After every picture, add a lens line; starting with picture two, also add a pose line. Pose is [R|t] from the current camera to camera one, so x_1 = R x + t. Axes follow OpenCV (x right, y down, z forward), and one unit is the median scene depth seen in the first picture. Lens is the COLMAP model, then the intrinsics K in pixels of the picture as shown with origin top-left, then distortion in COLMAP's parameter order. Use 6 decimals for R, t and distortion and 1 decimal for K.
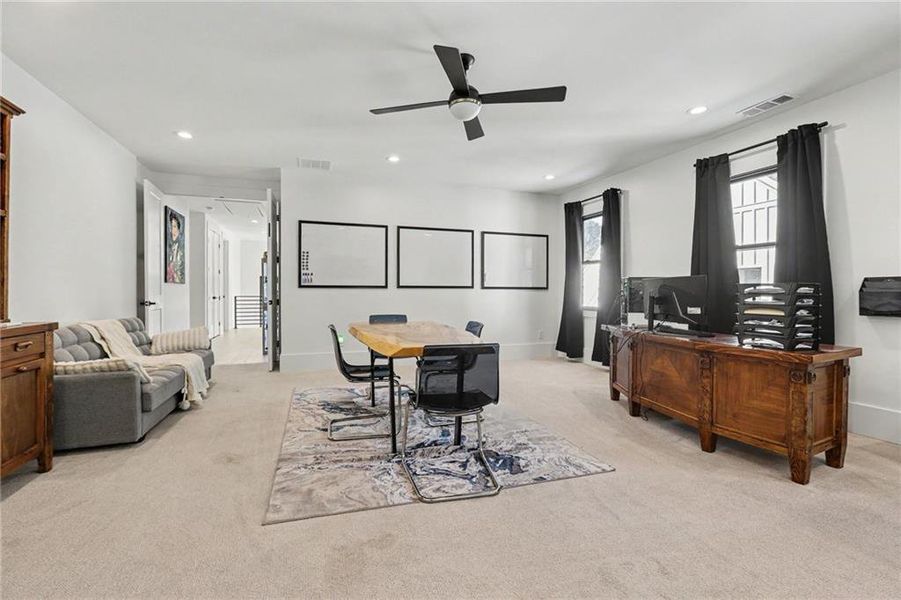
lens RADIAL K [[409.2, 0, 448.1], [0, 409.2, 295.8], [0, 0, 1]] dist [-0.015824, 0.000226]
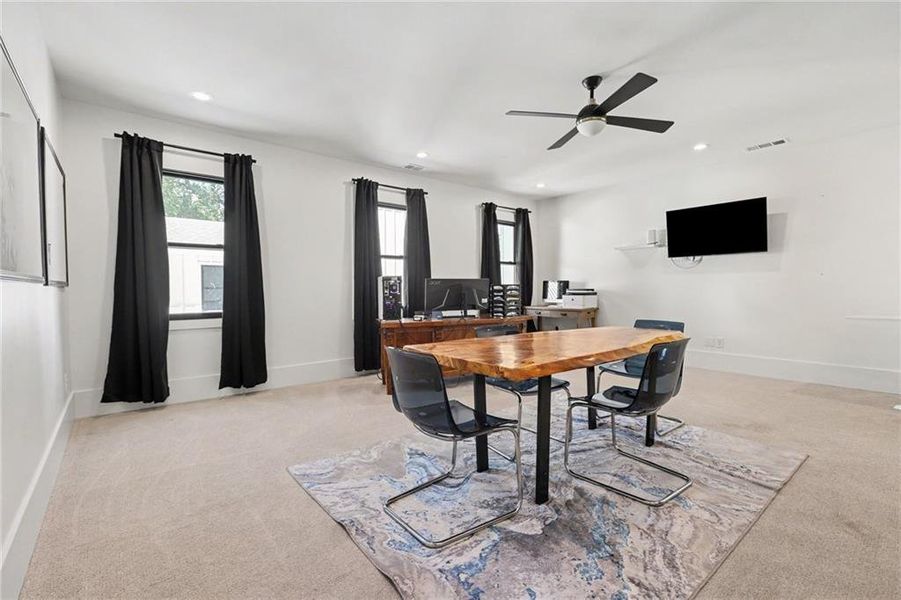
lens RADIAL K [[409.2, 0, 446.5], [0, 409.2, 298.1], [0, 0, 1]] dist [-0.015824, 0.000226]
pose [[-0.368350, -0.021382, 0.929441, -0.680849], [0.013810, 0.999499, 0.028467, -0.017631], [-0.929584, 0.023322, -0.367871, 1.413757]]
